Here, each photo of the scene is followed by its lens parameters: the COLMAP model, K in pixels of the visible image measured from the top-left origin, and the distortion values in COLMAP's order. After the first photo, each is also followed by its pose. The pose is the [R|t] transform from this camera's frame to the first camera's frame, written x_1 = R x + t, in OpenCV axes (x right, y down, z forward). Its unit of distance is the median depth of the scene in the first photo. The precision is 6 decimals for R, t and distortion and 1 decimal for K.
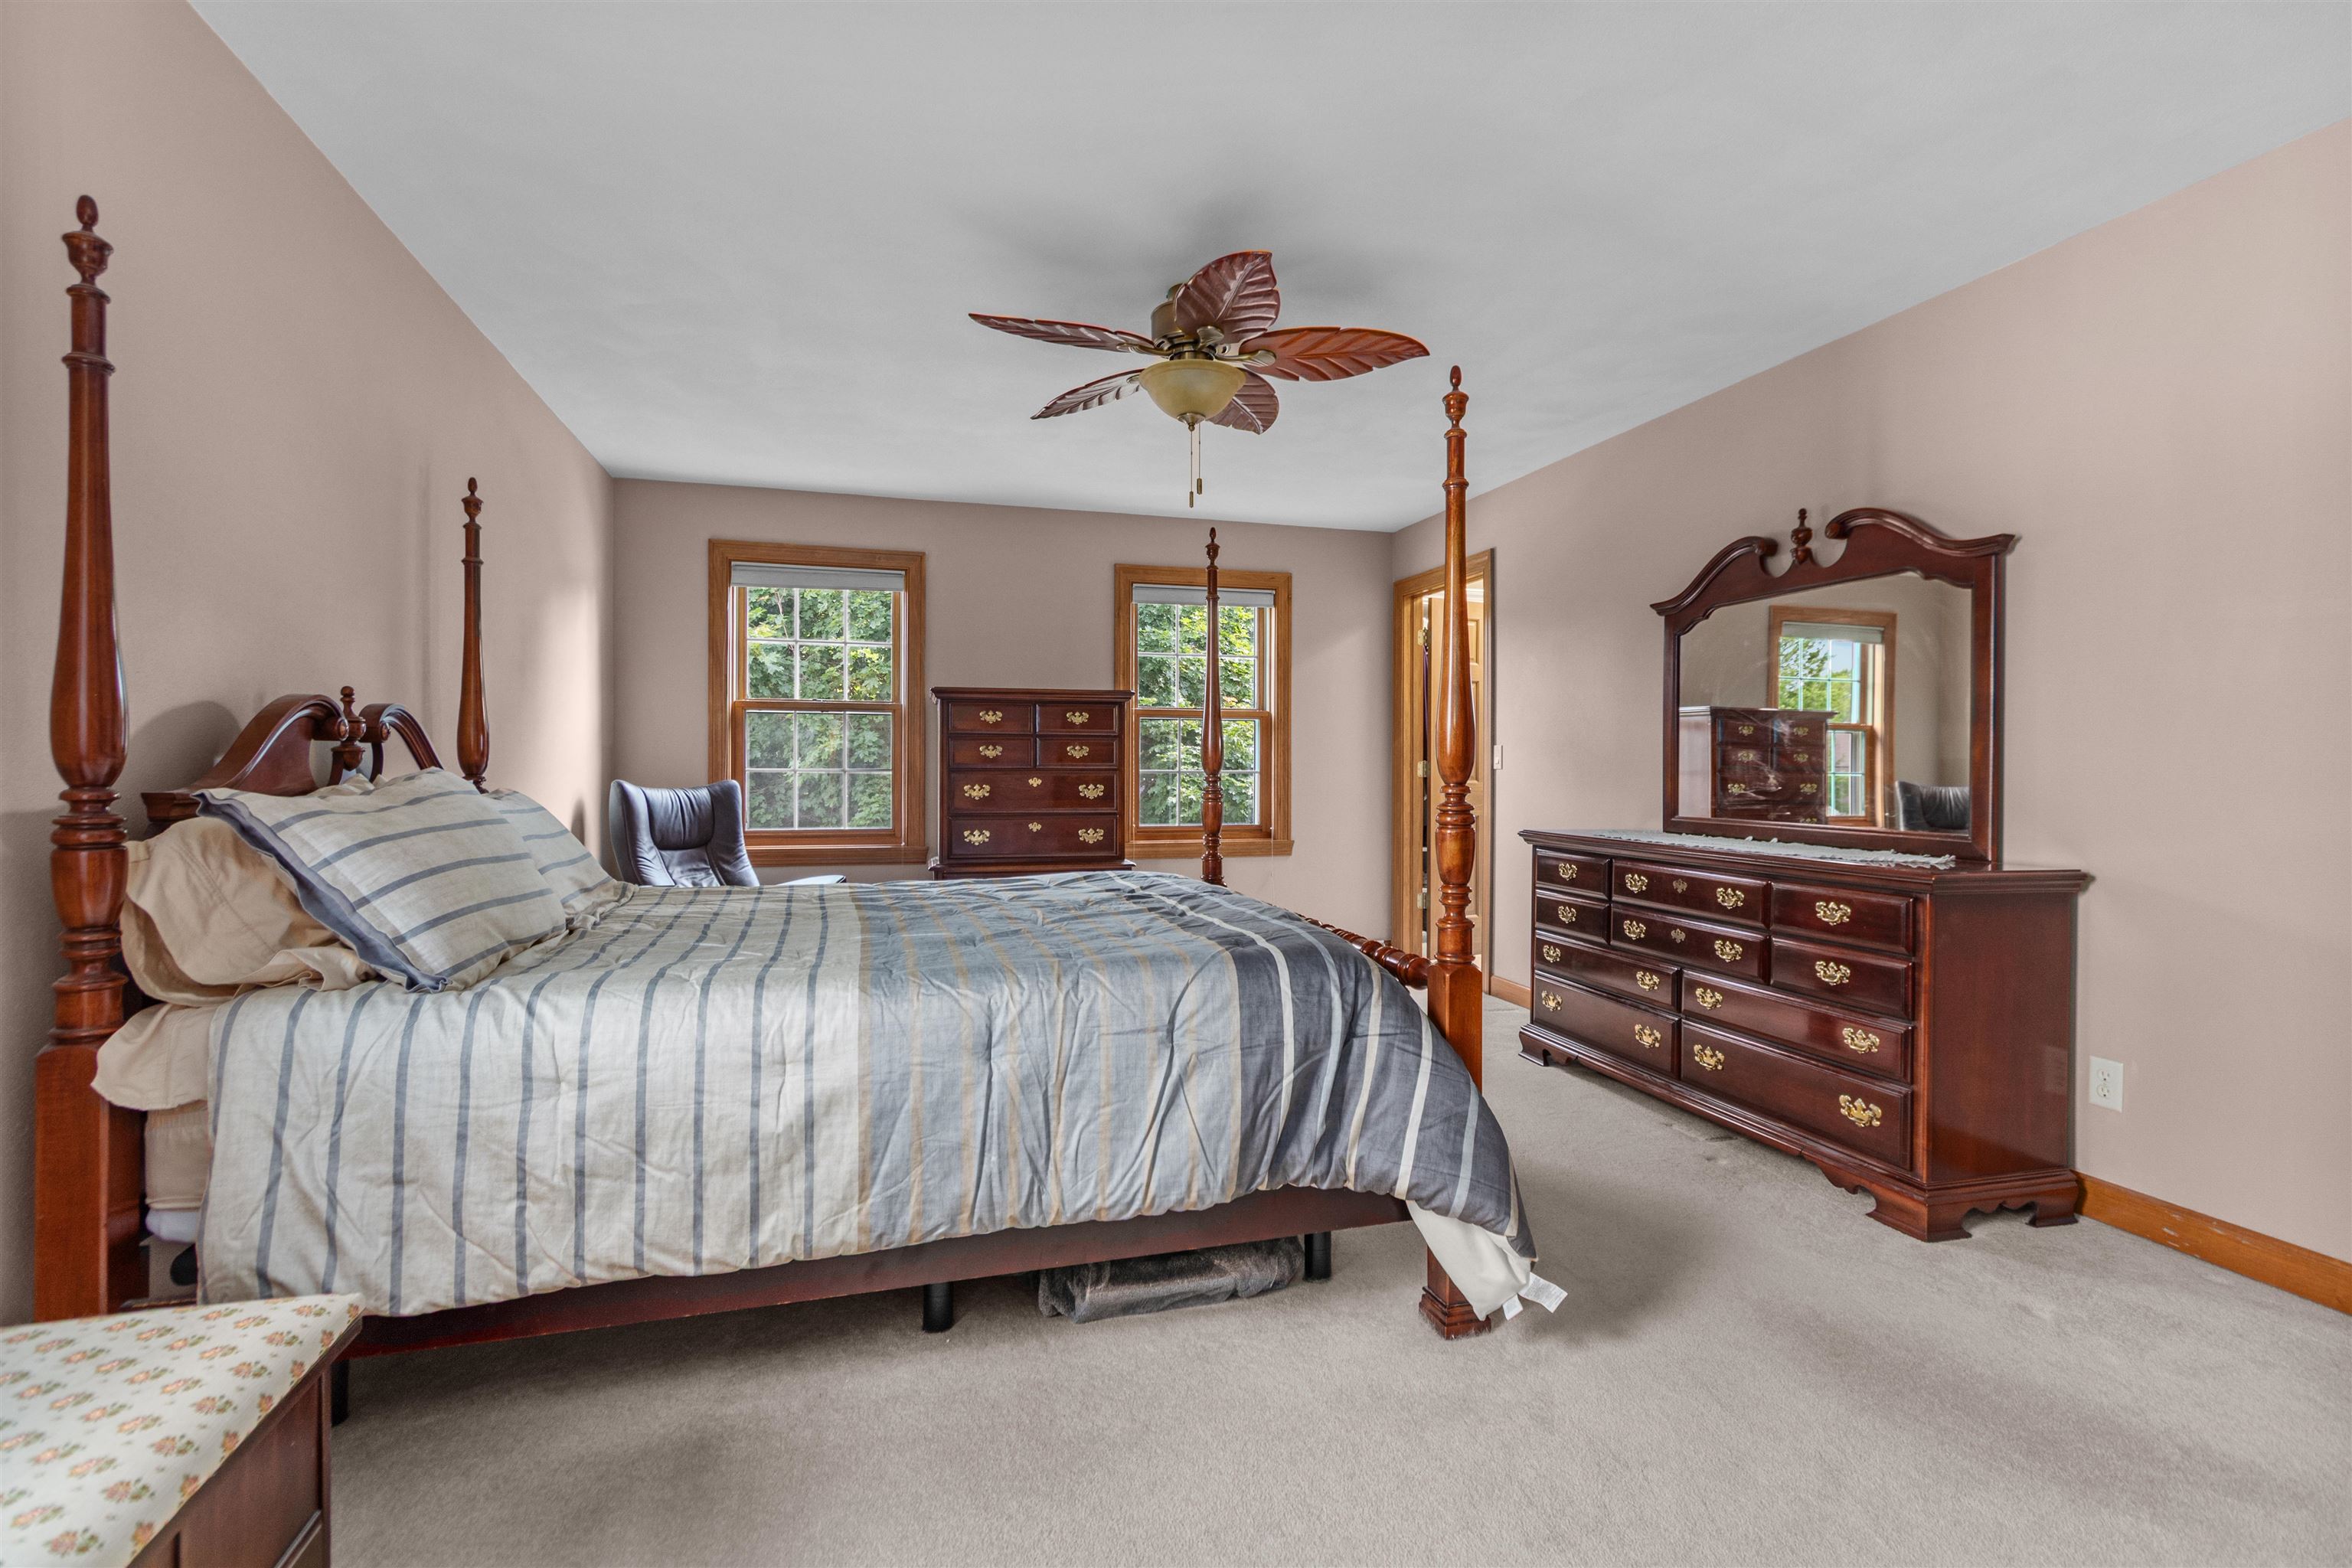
lens RADIAL K [[1067.8, 0, 1177.0], [0, 1067.8, 775.2], [0, 0, 1]] dist [0.007073, -0.000151]
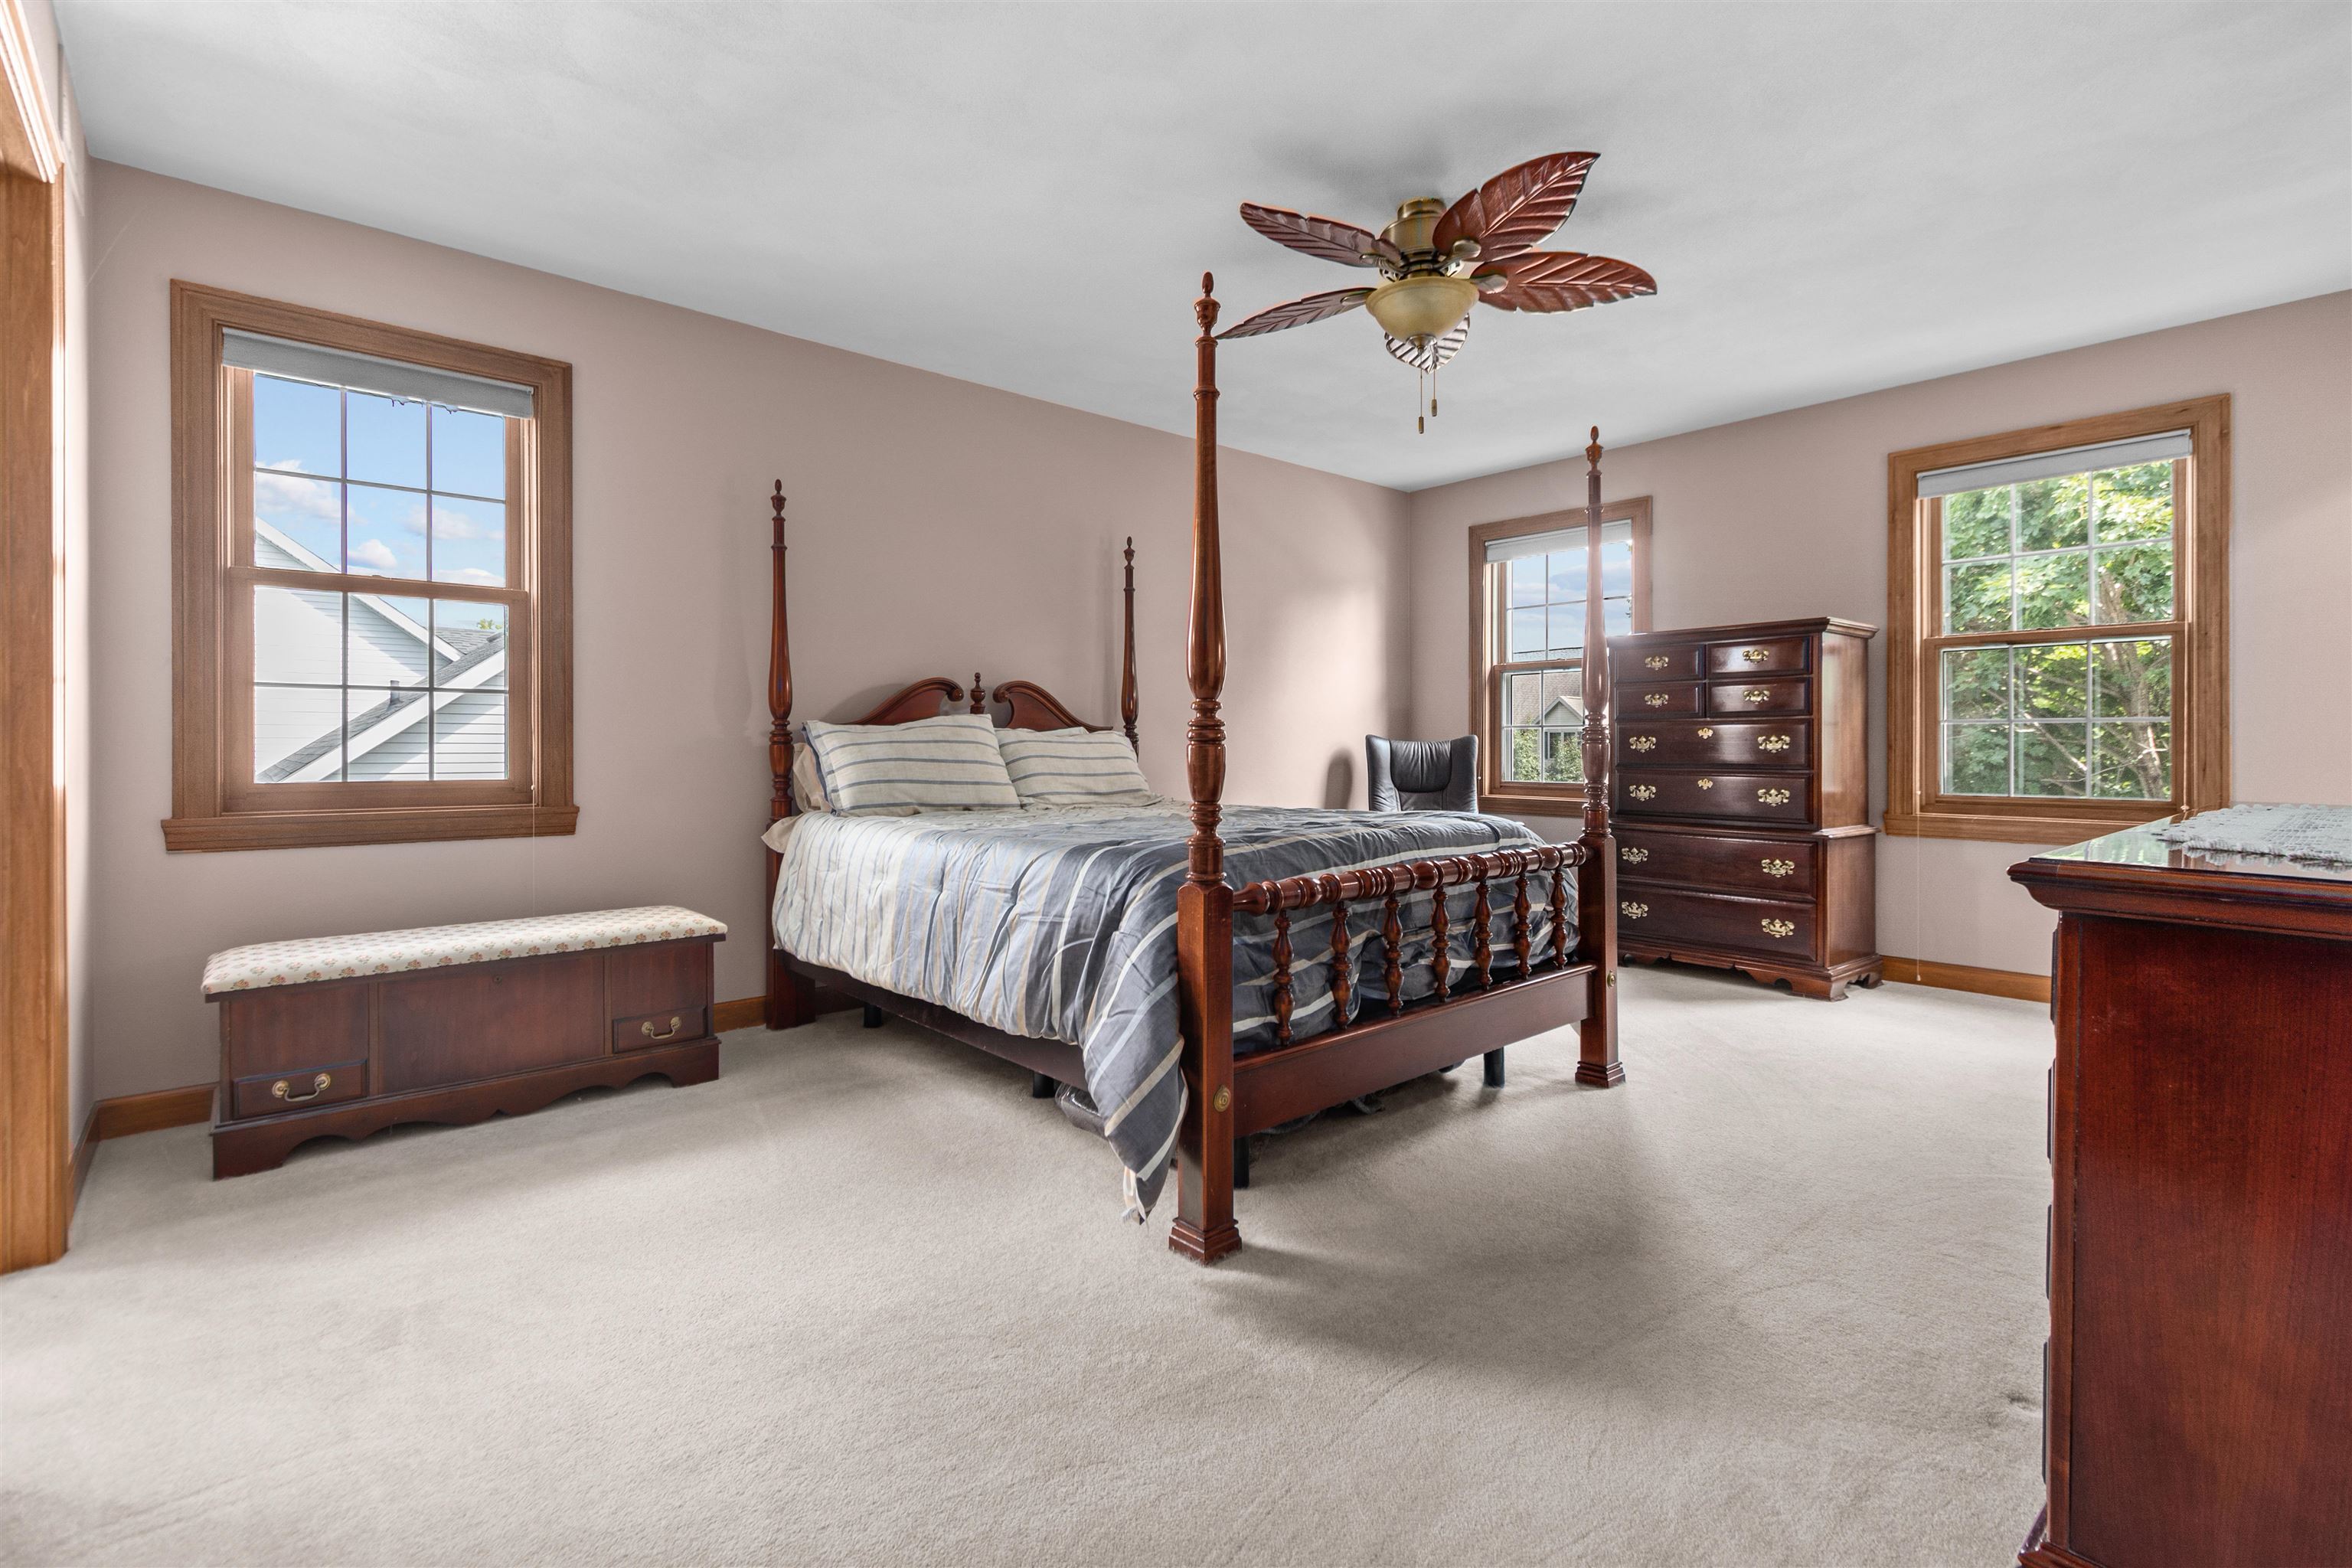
lens RADIAL K [[1067.8, 0, 1192.5], [0, 1067.8, 747.0], [0, 0, 1]] dist [0.007073, -0.000151]
pose [[0.431132, -0.000042, -0.902289, 0.800379], [-0.006410, 0.999975, -0.003110, 0.038308], [0.902266, 0.007125, 0.431121, 0.396148]]
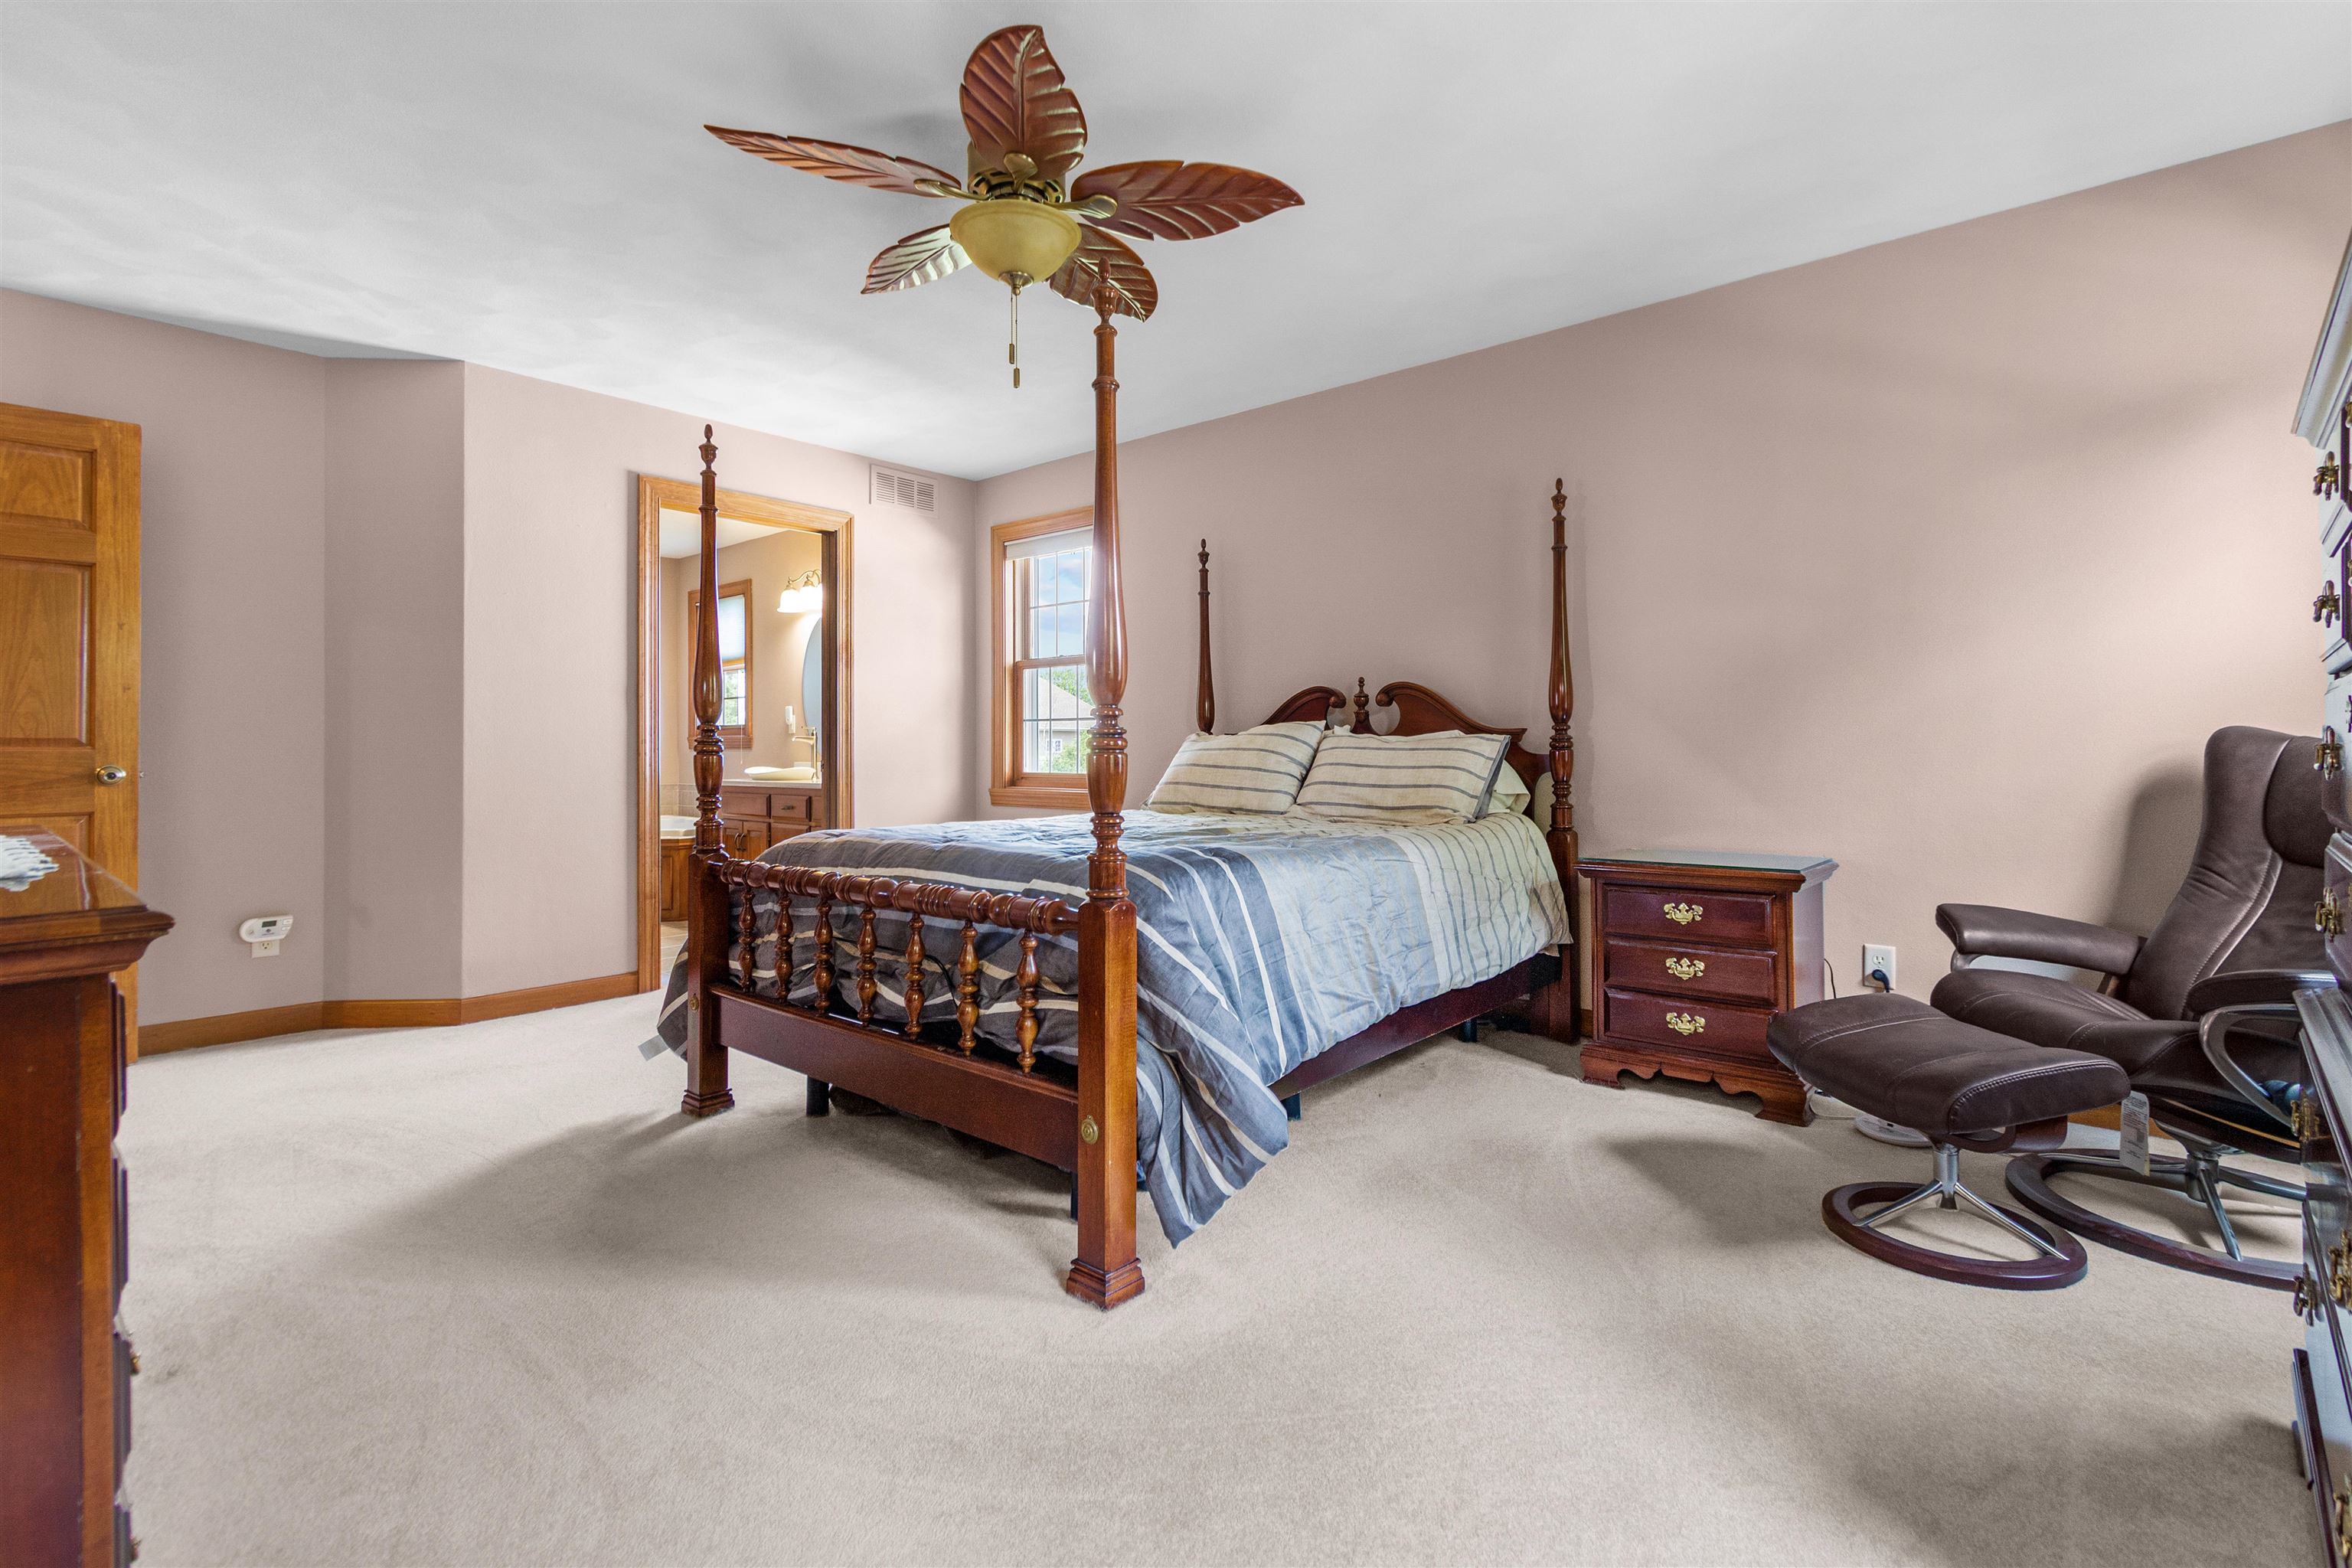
lens RADIAL K [[1067.8, 0, 1170.8], [0, 1067.8, 746.2], [0, 0, 1]] dist [0.007073, -0.000151]
pose [[-0.835008, 0.000469, -0.550238, 0.523279], [-0.001390, 0.999995, 0.002961, 0.028123], [0.550236, 0.003238, -0.835003, 1.262752]]
